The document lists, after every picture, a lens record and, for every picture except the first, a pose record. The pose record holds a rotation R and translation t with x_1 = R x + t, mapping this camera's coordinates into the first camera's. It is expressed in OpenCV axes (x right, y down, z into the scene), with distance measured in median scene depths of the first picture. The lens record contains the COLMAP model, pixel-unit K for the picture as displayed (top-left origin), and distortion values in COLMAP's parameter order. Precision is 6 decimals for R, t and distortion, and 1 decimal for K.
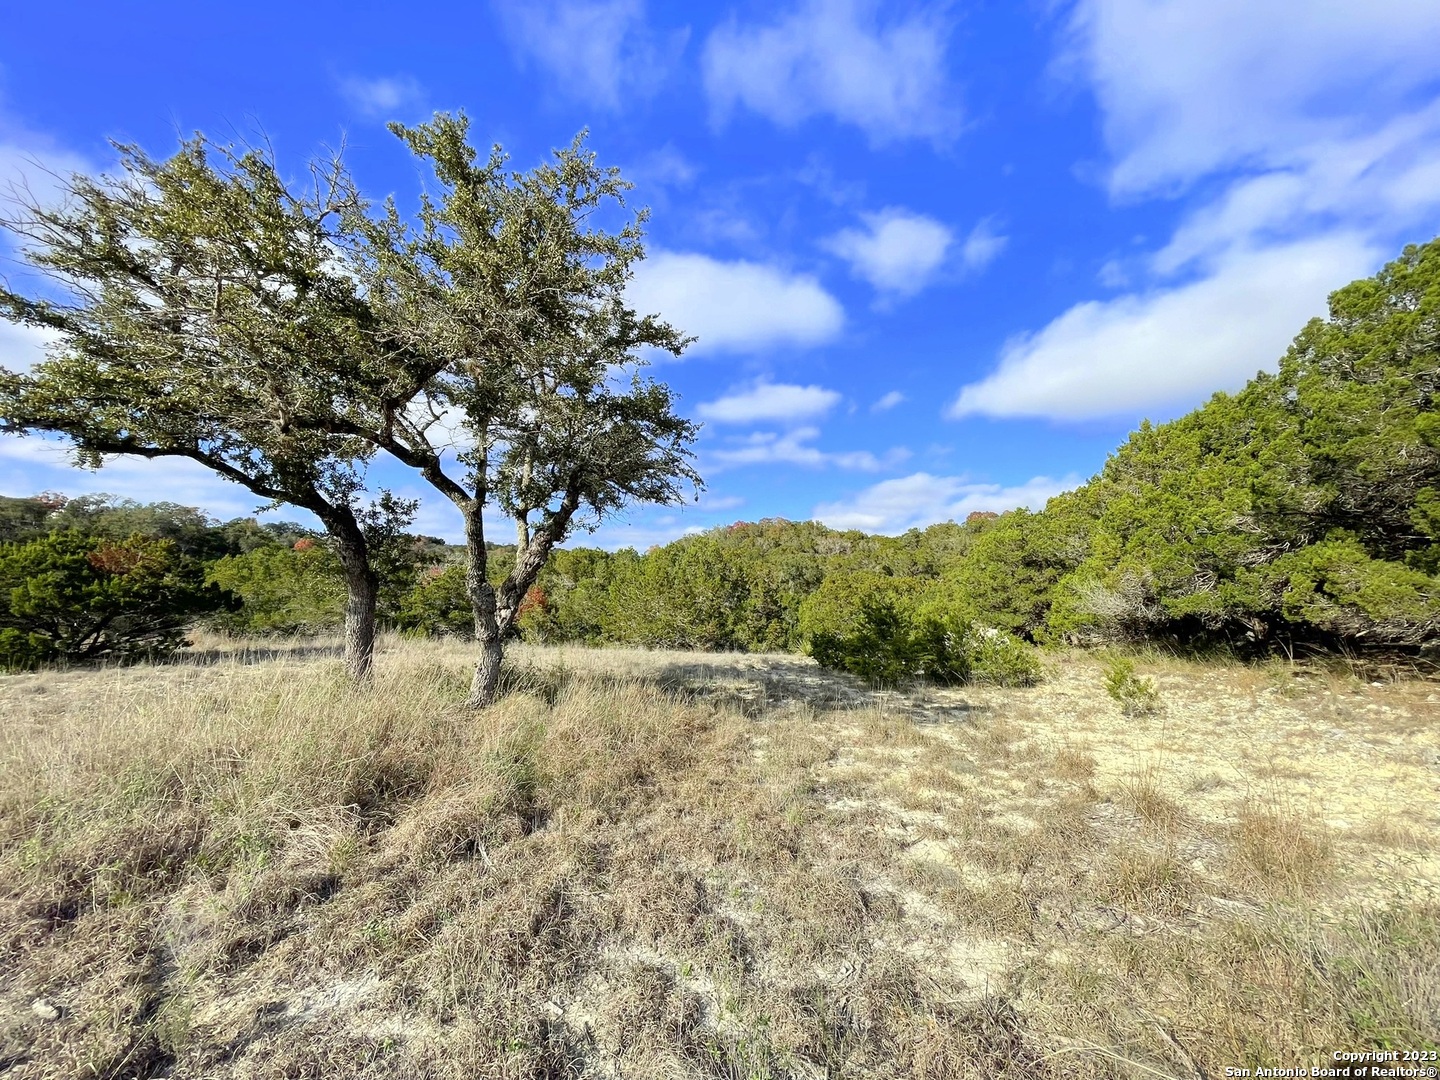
lens RADIAL K [[583.6, 0, 722.2], [0, 583.6, 540.8], [0, 0, 1]] dist [-0.012267, 0.002138]
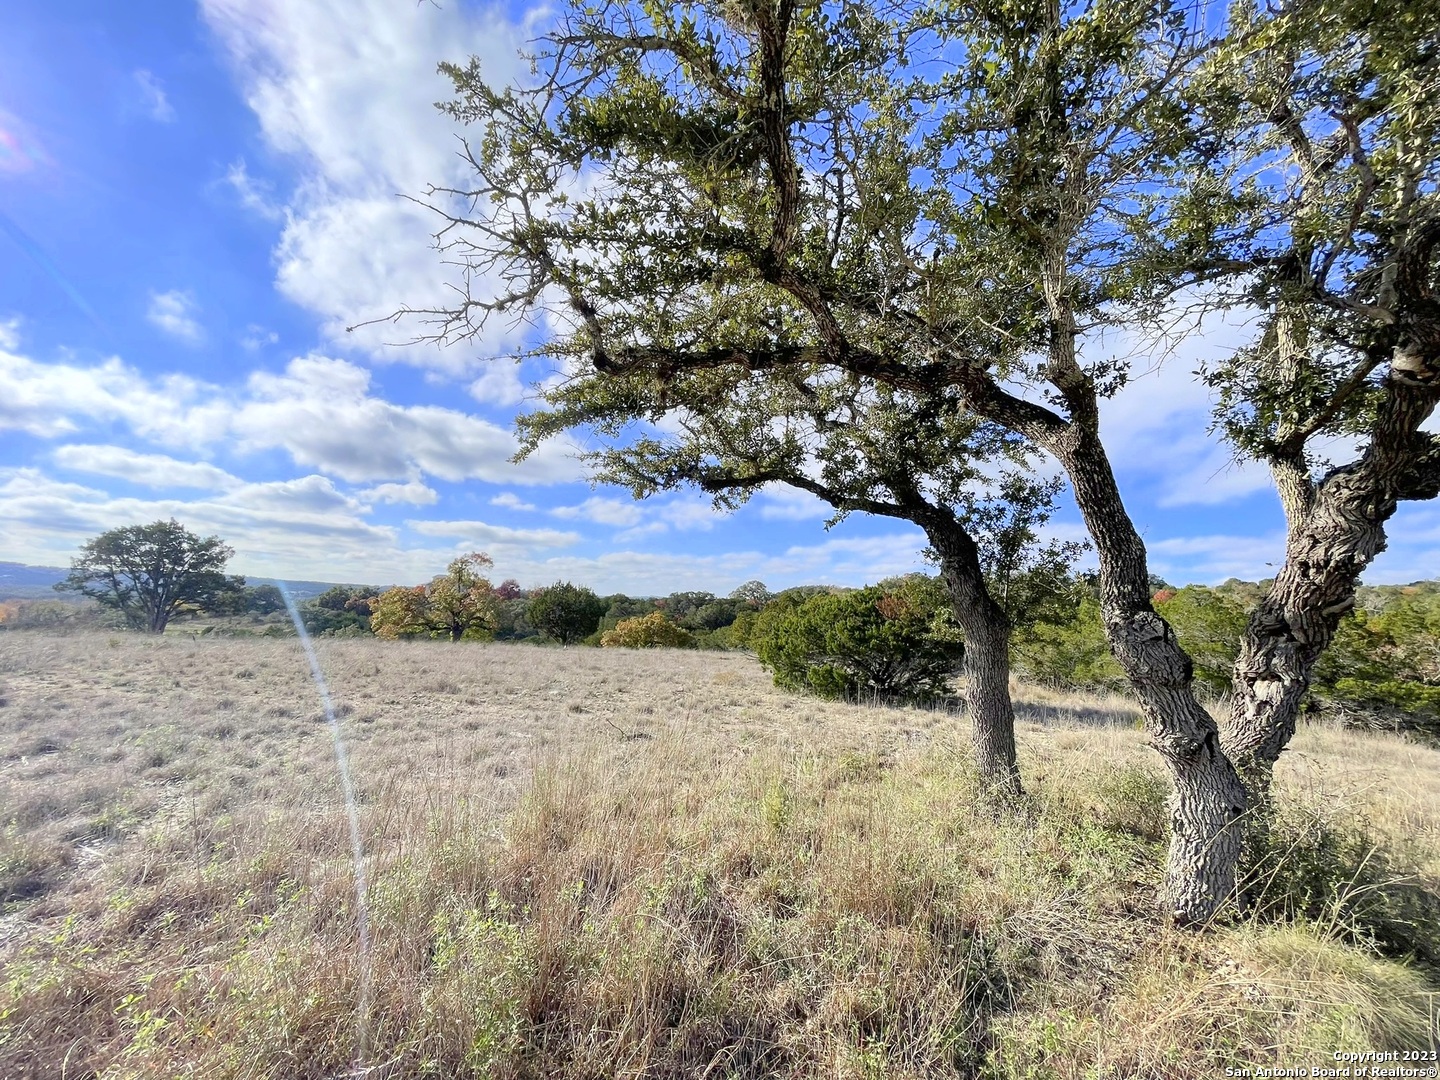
lens RADIAL K [[583.6, 0, 726.3], [0, 583.6, 529.9], [0, 0, 1]] dist [-0.012267, 0.002138]
pose [[0.276370, -0.161006, -0.947469, -0.071614], [0.056166, 0.986888, -0.151321, 0.050612], [0.959409, -0.011395, 0.281789, 0.496060]]
